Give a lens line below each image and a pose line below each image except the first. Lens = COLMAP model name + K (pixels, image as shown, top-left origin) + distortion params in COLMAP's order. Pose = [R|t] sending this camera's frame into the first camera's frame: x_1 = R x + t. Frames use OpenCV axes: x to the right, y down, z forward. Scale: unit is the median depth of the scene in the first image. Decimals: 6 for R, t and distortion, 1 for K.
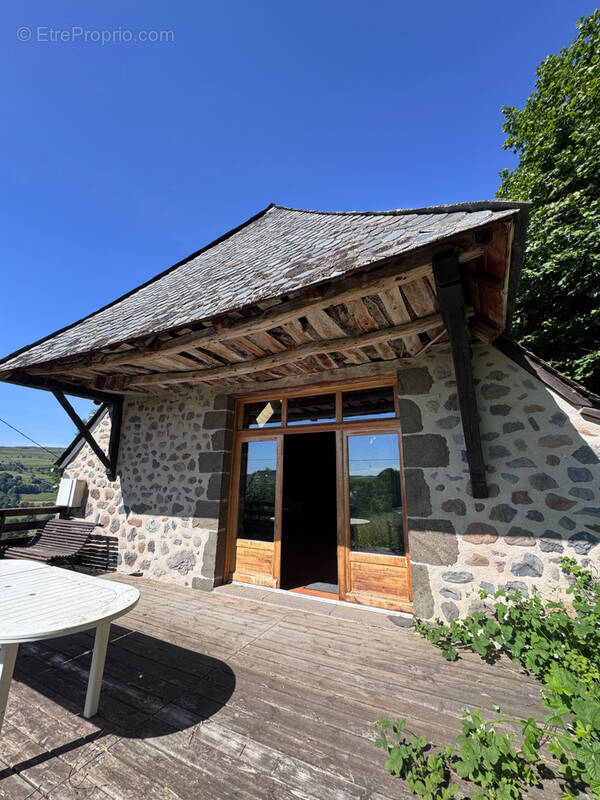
lens RADIAL K [[318.1, 0, 300.0], [0, 318.1, 400.0], [0, 0, 1]] dist [-0.003017, 0.000399]
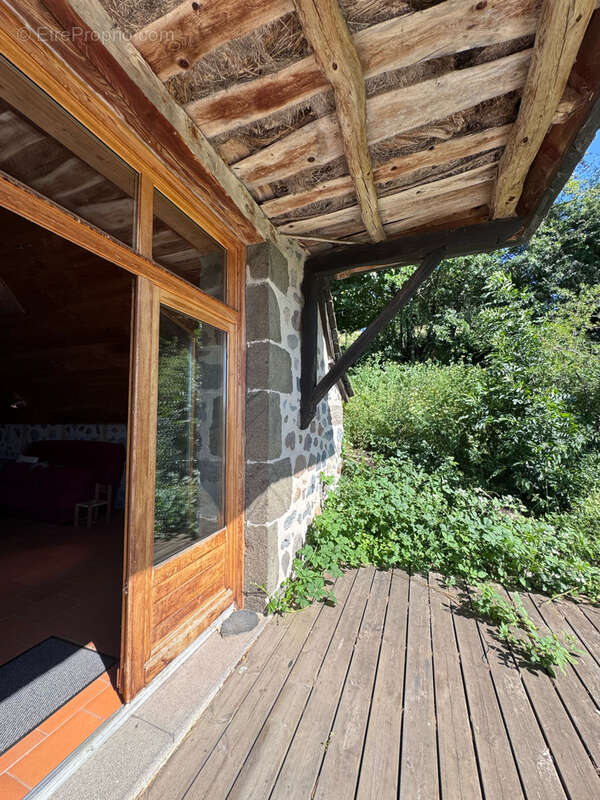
lens RADIAL K [[318.1, 0, 300.0], [0, 318.1, 400.0], [0, 0, 1]] dist [-0.003017, 0.000399]
pose [[-0.107239, 0.070485, 0.991732, -0.355613], [-0.242233, 0.965574, -0.094820, 0.302166], [-0.964273, -0.250399, -0.086474, 1.061994]]
